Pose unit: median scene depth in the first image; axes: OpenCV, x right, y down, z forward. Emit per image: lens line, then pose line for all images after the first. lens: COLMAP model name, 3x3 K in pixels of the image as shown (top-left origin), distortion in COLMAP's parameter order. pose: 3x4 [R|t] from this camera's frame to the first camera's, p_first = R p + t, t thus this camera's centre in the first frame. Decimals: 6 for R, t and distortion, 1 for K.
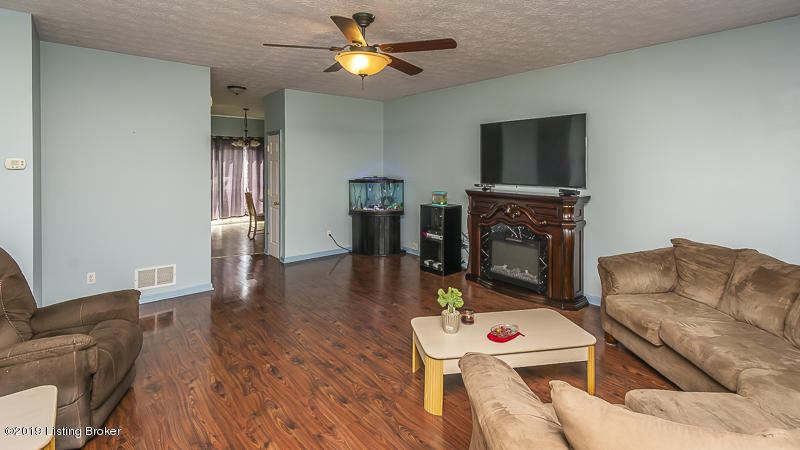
lens RADIAL K [[366.5, 0, 401.3], [0, 366.5, 168.6], [0, 0, 1]] dist [0.001707, 0.000556]
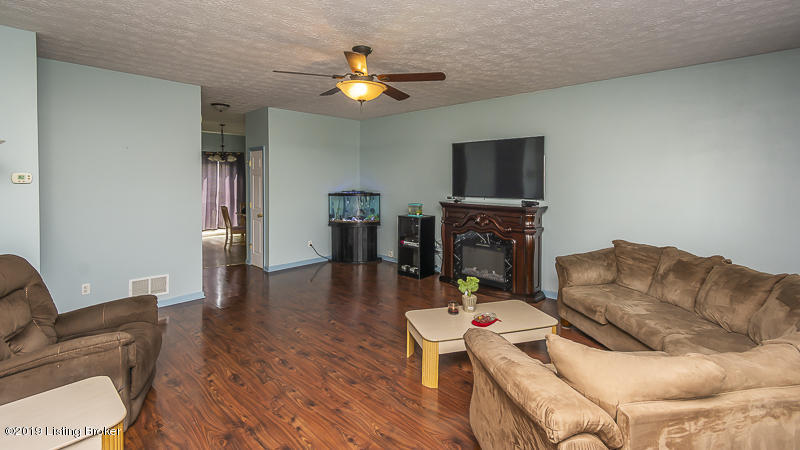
lens RADIAL K [[351.0, 0, 399.0], [0, 351.0, 186.9], [0, 0, 1]] dist [0.000882, 0.000361]
pose [[0.994522, -0.000338, 0.104523, -0.079762], [-0.000922, 0.999927, 0.012011, -0.000948], [-0.104519, -0.012041, 0.994450, -0.074546]]
